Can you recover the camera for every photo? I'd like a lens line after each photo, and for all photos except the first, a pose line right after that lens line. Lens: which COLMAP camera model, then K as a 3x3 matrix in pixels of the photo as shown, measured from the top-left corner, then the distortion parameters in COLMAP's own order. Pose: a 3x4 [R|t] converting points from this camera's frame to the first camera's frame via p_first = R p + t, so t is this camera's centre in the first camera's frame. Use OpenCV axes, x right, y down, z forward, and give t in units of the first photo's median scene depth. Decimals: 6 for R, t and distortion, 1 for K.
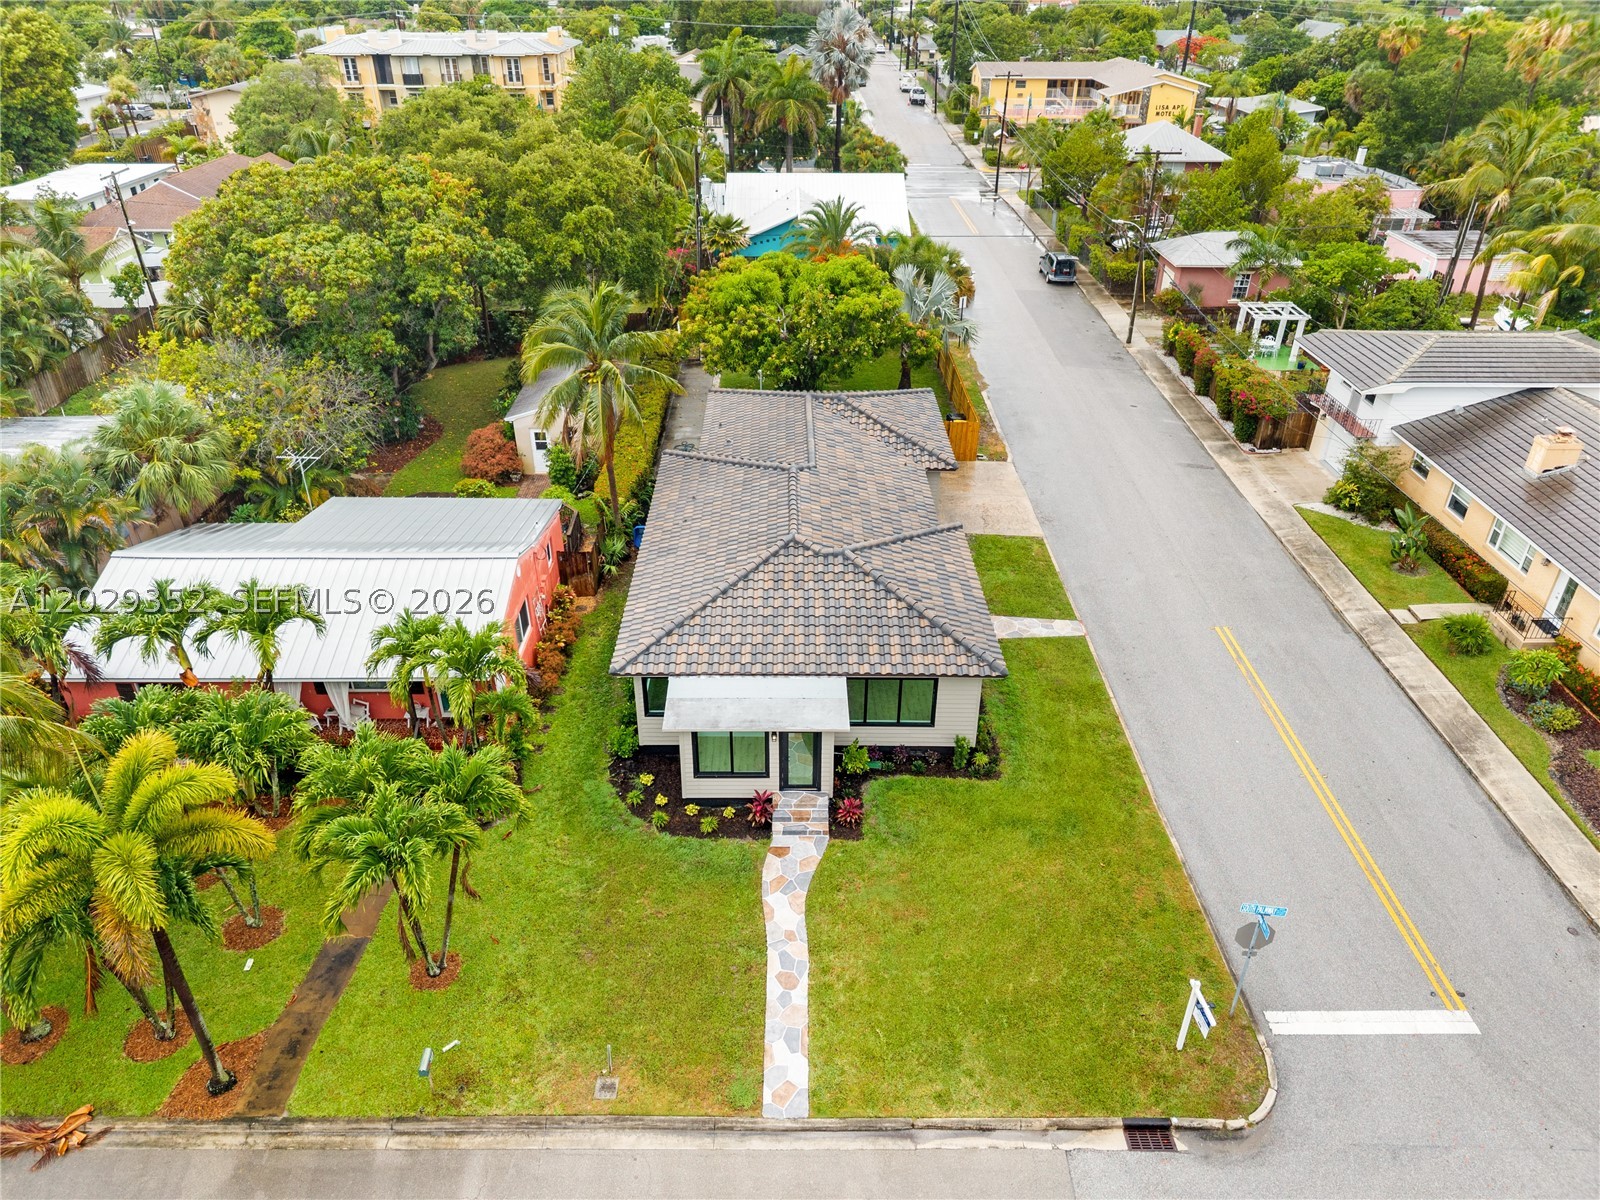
lens RADIAL K [[1072.3, 0, 796.4], [0, 1072.3, 599.2], [0, 0, 1]] dist [0.040953, -0.041877]
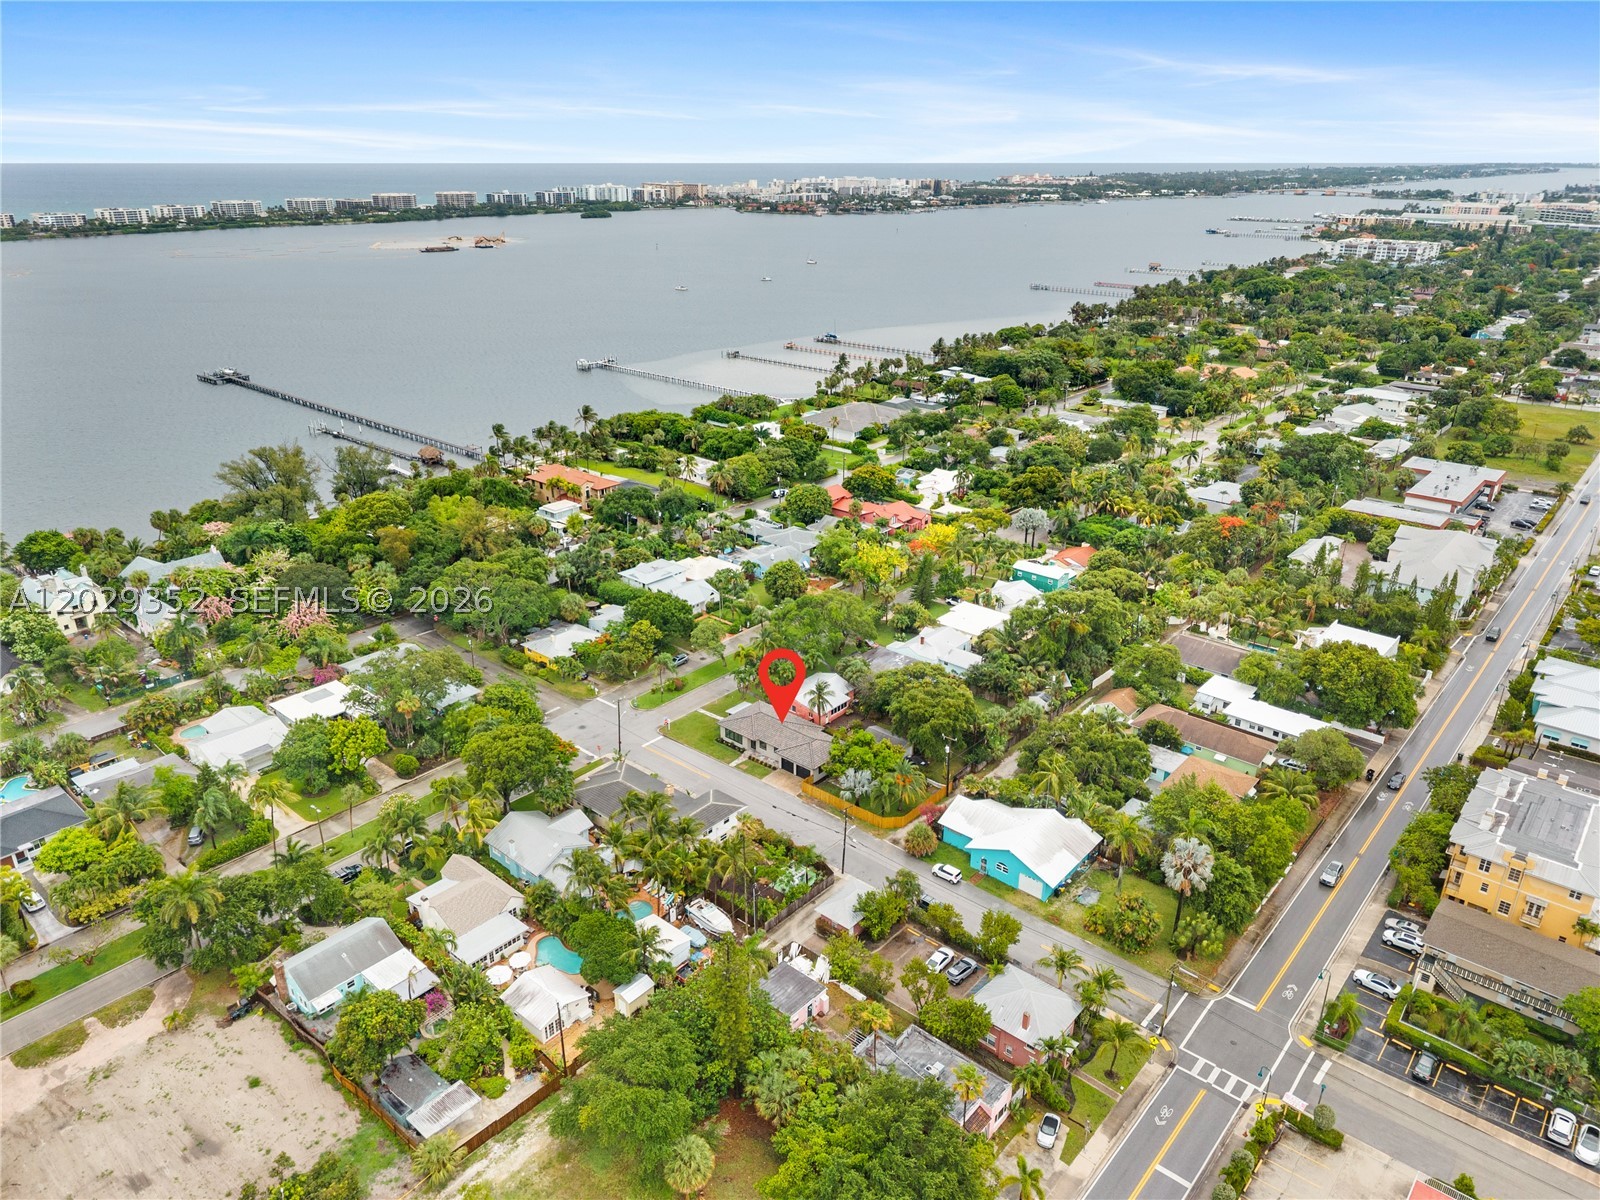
lens RADIAL K [[1079.8, 0, 793.9], [0, 1079.8, 602.1], [0, 0, 1]] dist [0.034693, -0.037111]
pose [[-0.660521, 0.287165, -0.693720, 3.516093], [-0.394294, 0.653625, 0.645992, -4.014093], [0.638940, 0.700221, -0.318506, 2.434824]]
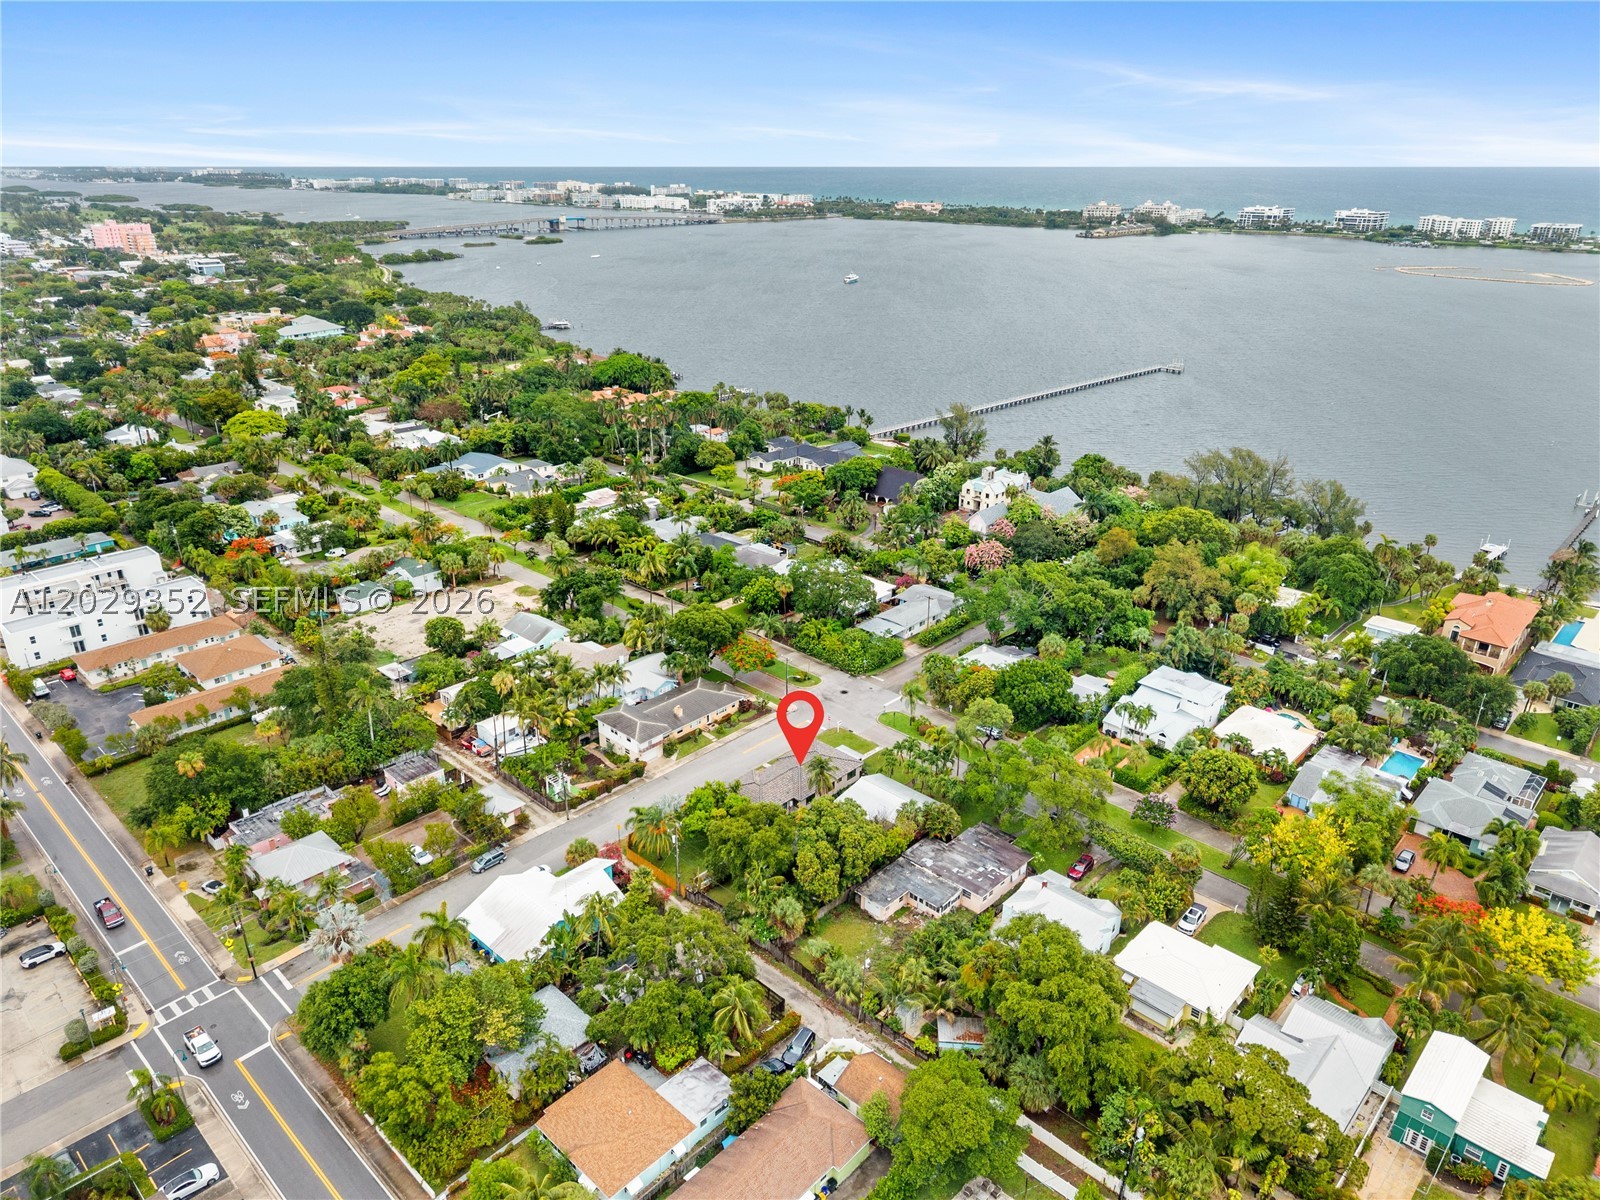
lens RADIAL K [[1072.3, 0, 796.4], [0, 1072.3, 599.2], [0, 0, 1]] dist [0.040953, -0.041877]
pose [[-0.726248, -0.273657, 0.630615, -2.920403], [0.348368, 0.644320, 0.680802, -4.022669], [-0.592625, 0.714117, -0.372603, 2.410832]]
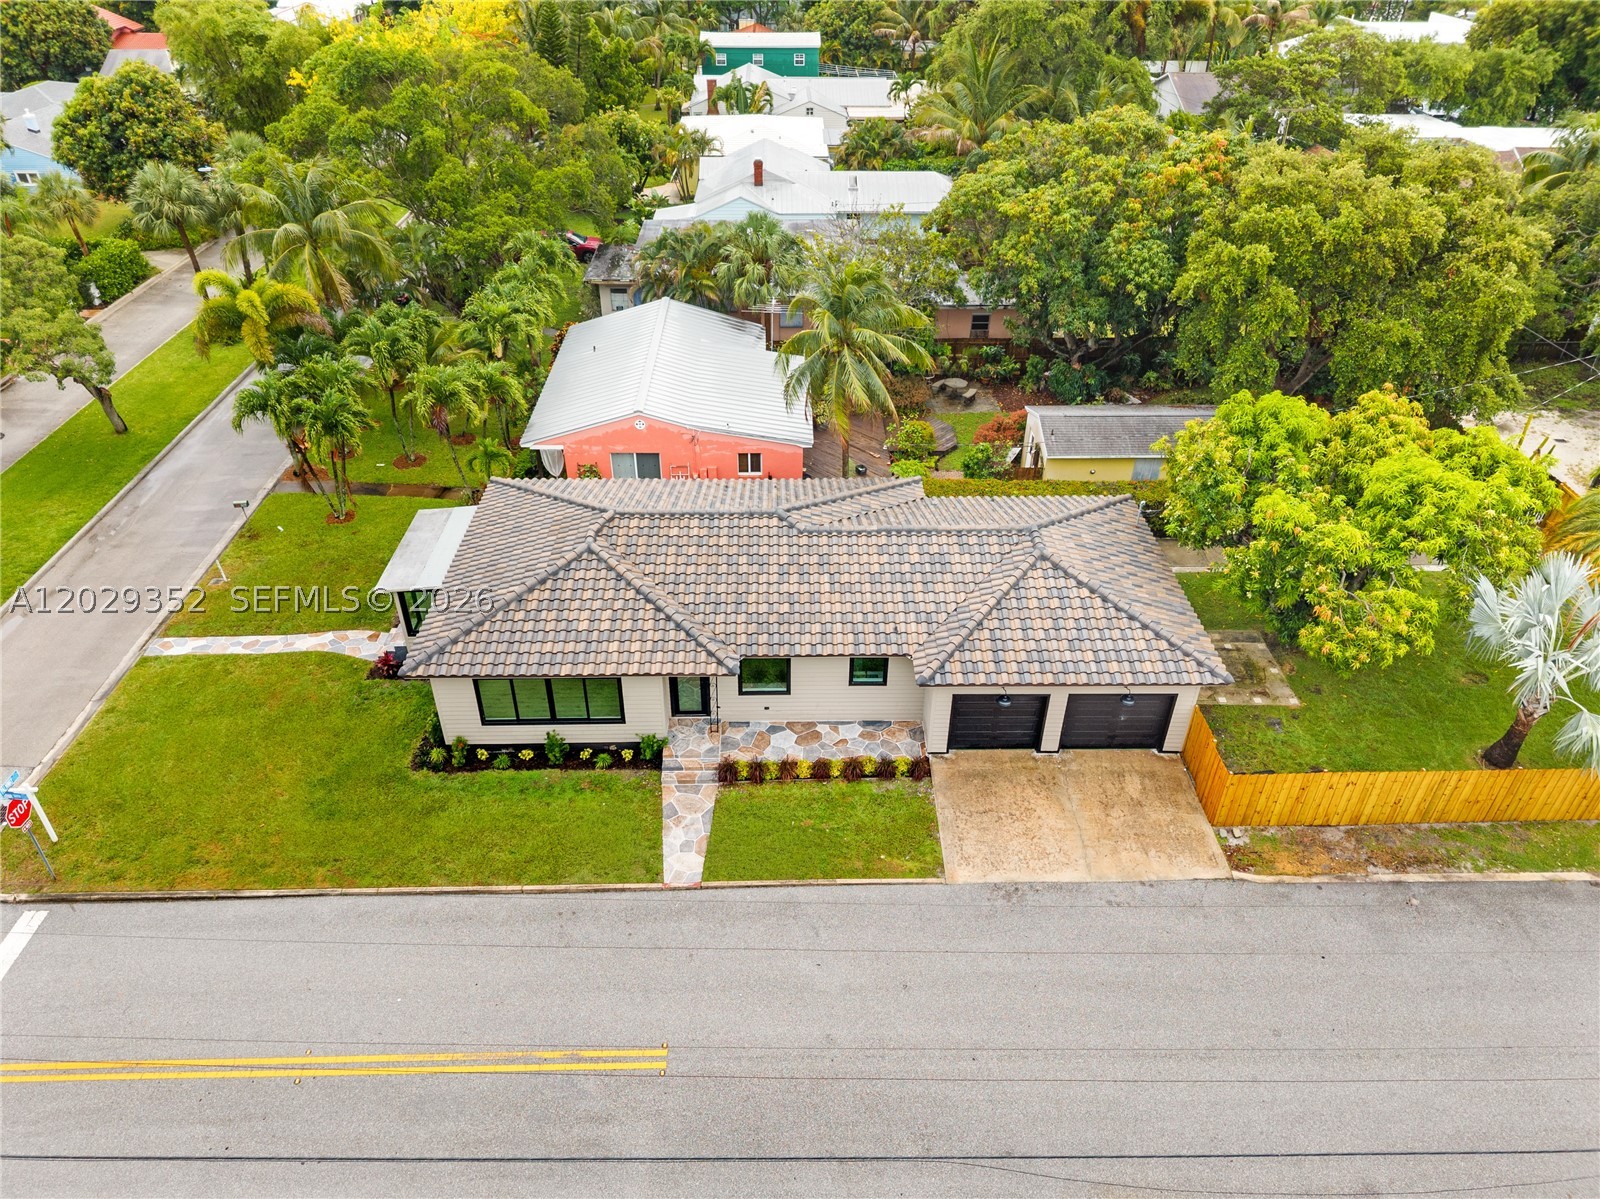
lens RADIAL K [[1078.1, 0, 789.4], [0, 1078.1, 603.2], [0, 0, 1]] dist [0.025157, -0.024385]
pose [[0.007718, 0.569531, -0.821934, 0.843987], [-0.523349, 0.702699, 0.481997, -0.551028], [0.852084, 0.426438, 0.303487, 0.852218]]
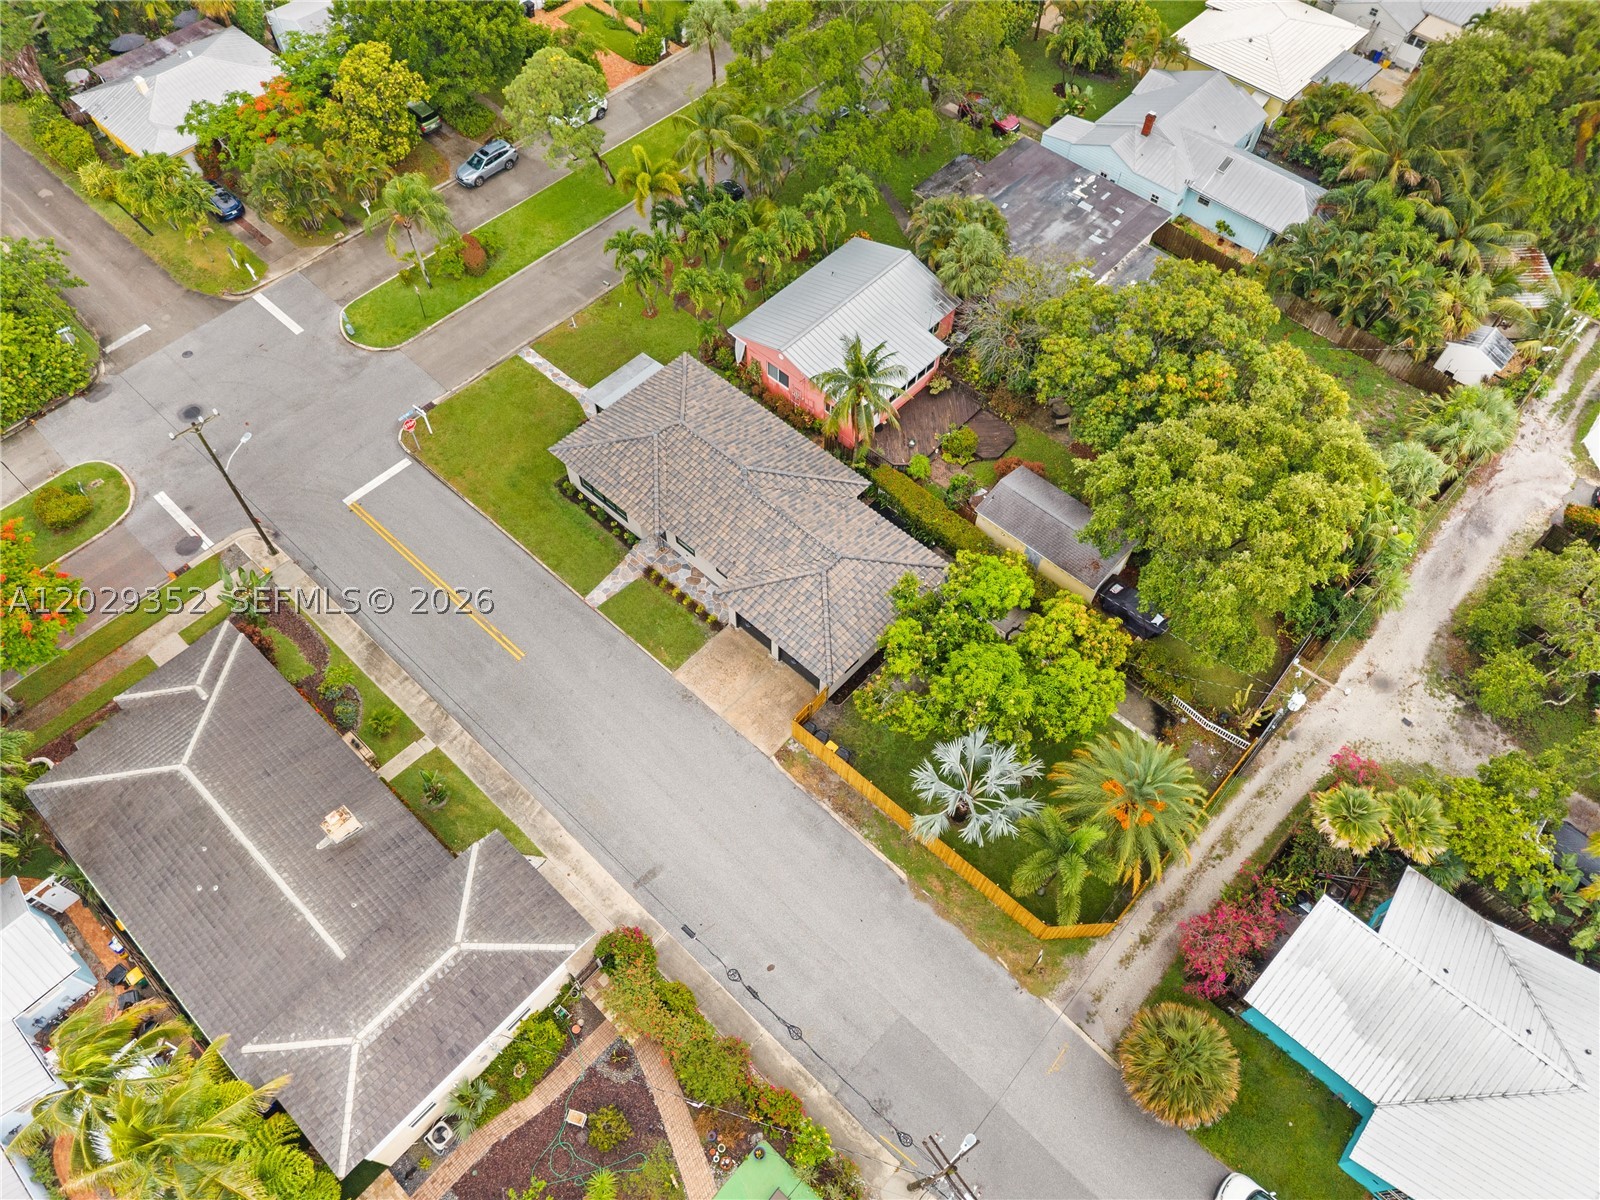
lens RADIAL K [[1079.8, 0, 793.9], [0, 1079.8, 602.1], [0, 0, 1]] dist [0.034693, -0.037111]
pose [[-0.680223, 0.609090, -0.407806, 0.796976], [-0.394829, 0.164283, 0.903947, -1.728679], [0.617581, 0.775900, 0.128737, 1.096060]]
